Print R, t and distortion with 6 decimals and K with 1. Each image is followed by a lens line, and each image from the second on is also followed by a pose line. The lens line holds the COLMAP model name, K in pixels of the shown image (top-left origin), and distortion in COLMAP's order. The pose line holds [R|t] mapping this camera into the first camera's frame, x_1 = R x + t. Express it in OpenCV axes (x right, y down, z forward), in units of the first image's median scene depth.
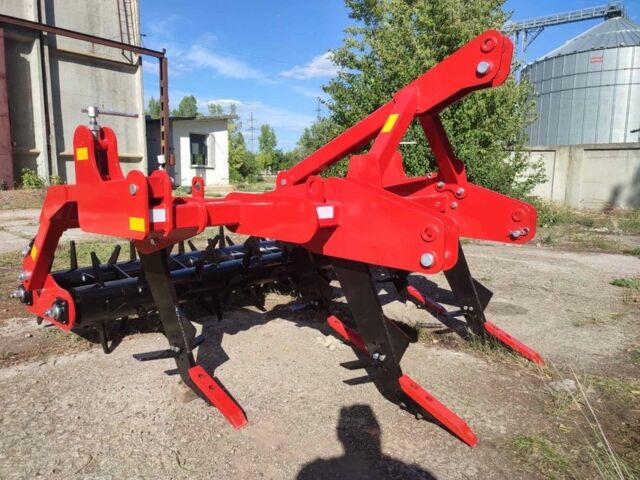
lens RADIAL K [[514.5, 0, 307.0], [0, 514.5, 240.1], [0, 0, 1]] dist [-0.003523, -0.005334]
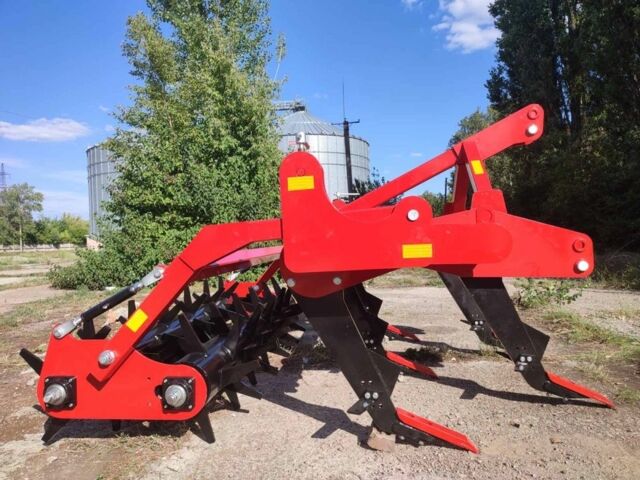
lens RADIAL K [[514.5, 0, 307.0], [0, 514.5, 240.1], [0, 0, 1]] dist [-0.003523, -0.005334]
pose [[0.796197, -0.032892, 0.604142, -0.647308], [0.118268, 0.987720, -0.102090, 0.014529], [-0.593365, 0.152735, 0.790310, 0.228737]]
